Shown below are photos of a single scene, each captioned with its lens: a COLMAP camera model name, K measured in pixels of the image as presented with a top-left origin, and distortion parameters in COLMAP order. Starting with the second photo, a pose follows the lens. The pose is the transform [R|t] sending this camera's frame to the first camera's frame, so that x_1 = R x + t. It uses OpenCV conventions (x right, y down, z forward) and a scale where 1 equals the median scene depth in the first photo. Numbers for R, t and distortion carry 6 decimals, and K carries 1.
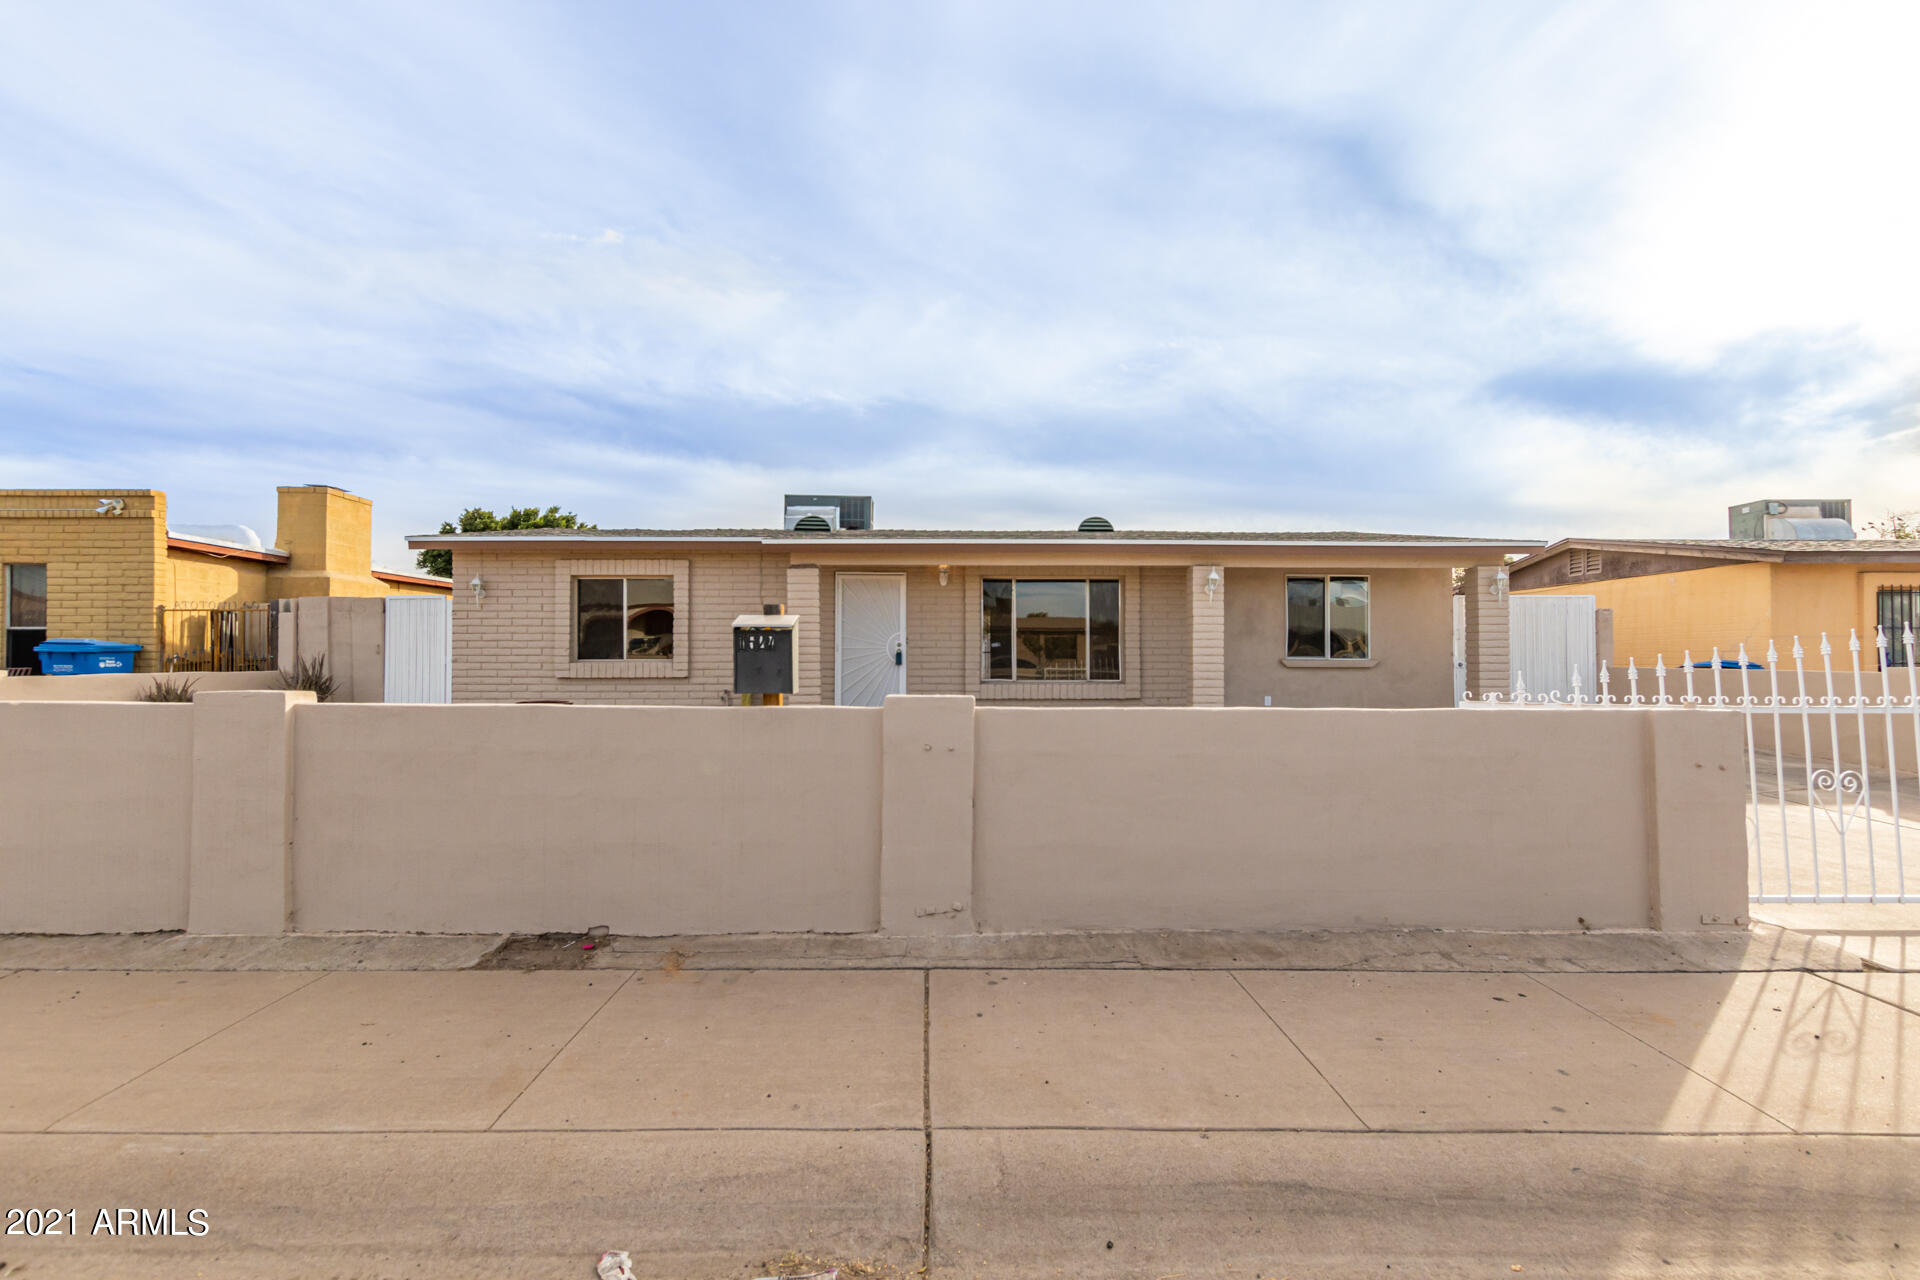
lens RADIAL K [[947.6, 0, 955.3], [0, 947.6, 650.2], [0, 0, 1]] dist [0.013824, -0.006241]
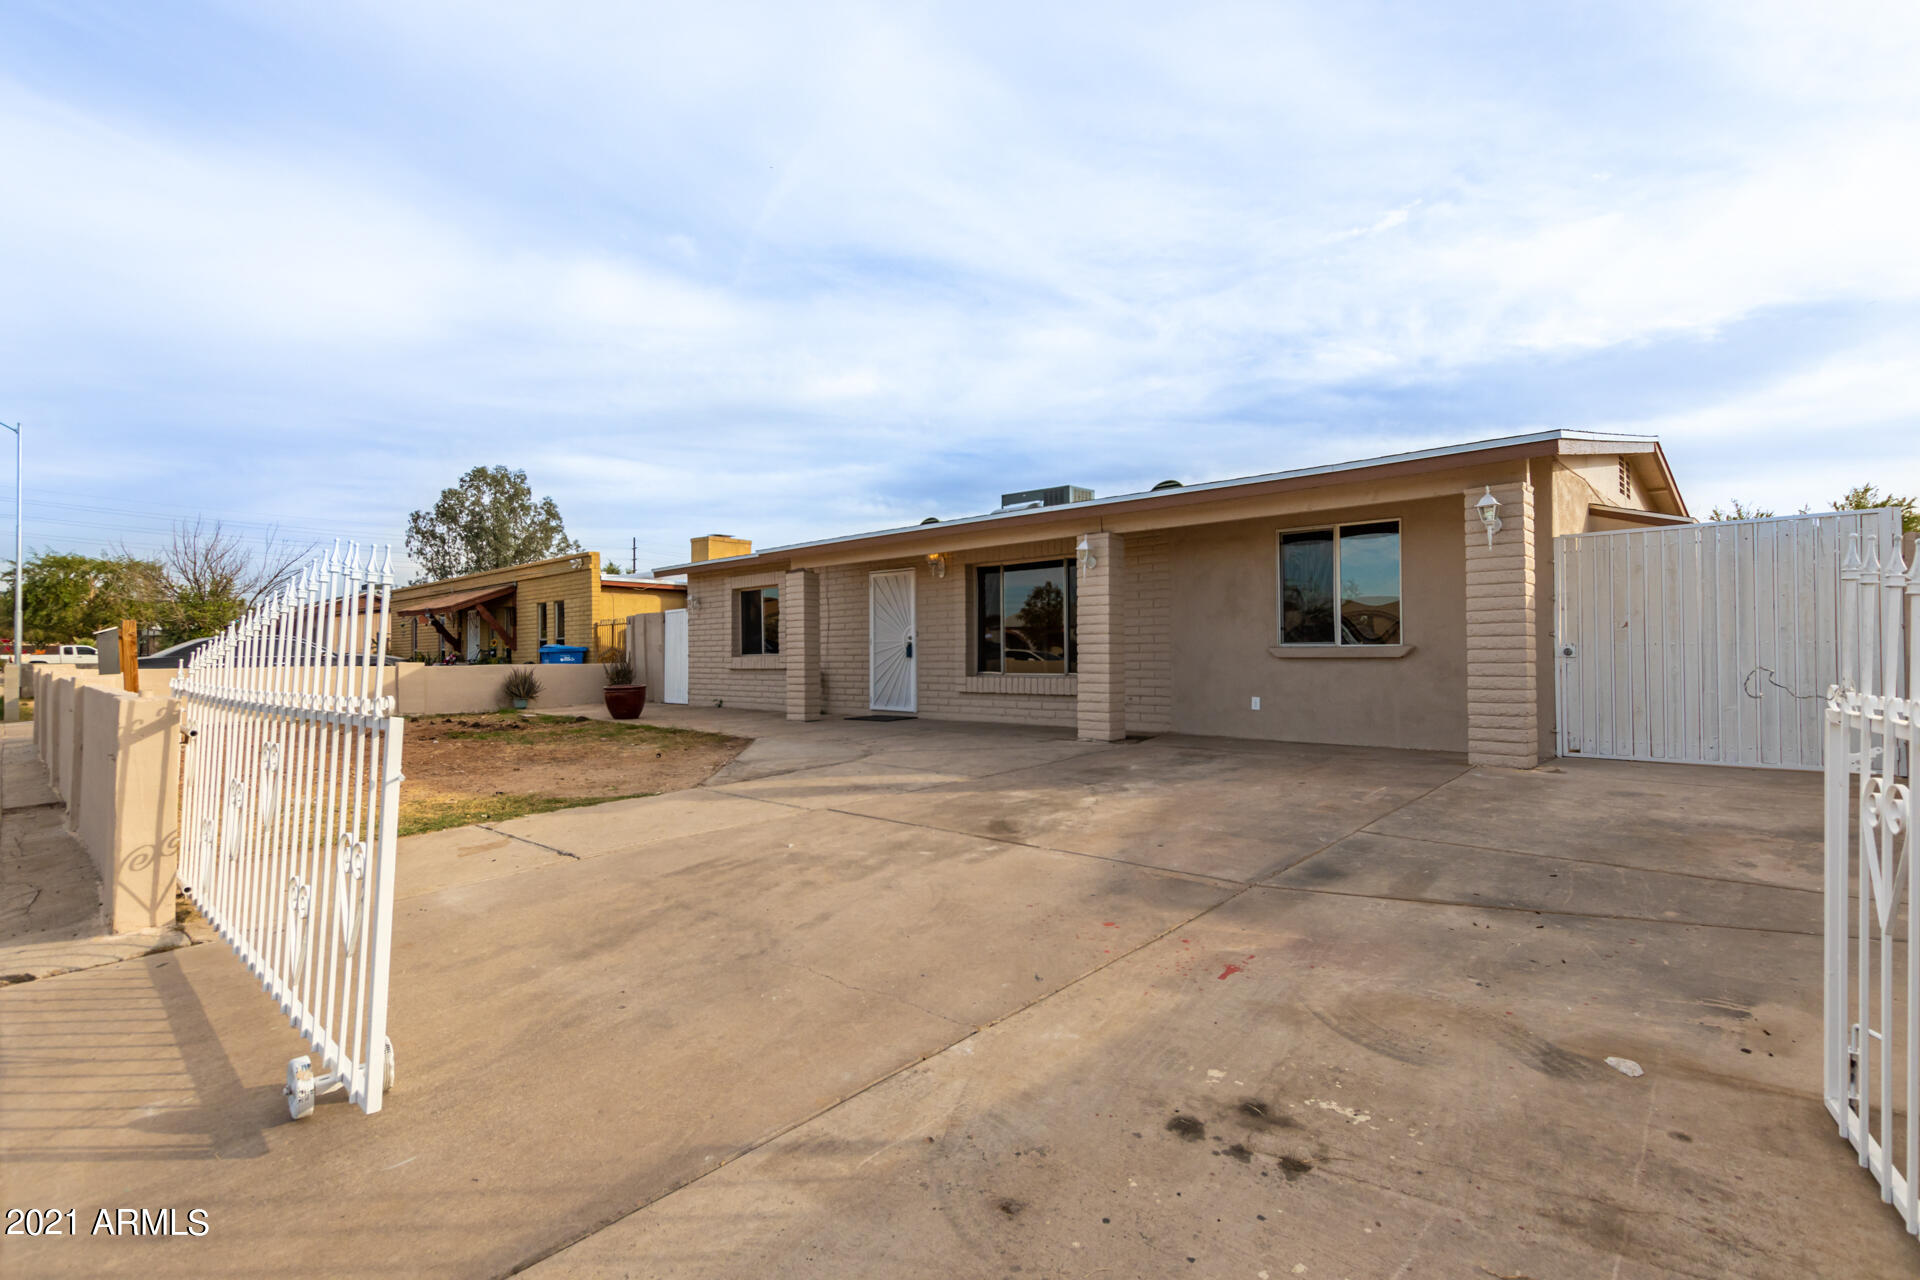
lens RADIAL K [[947.6, 0, 970.5], [0, 947.6, 648.8], [0, 0, 1]] dist [0.013824, -0.006241]
pose [[0.692657, -0.011838, -0.721170, 0.726833], [0.013712, 0.999901, -0.003244, 0.010429], [0.721136, -0.007642, 0.692751, 0.335408]]
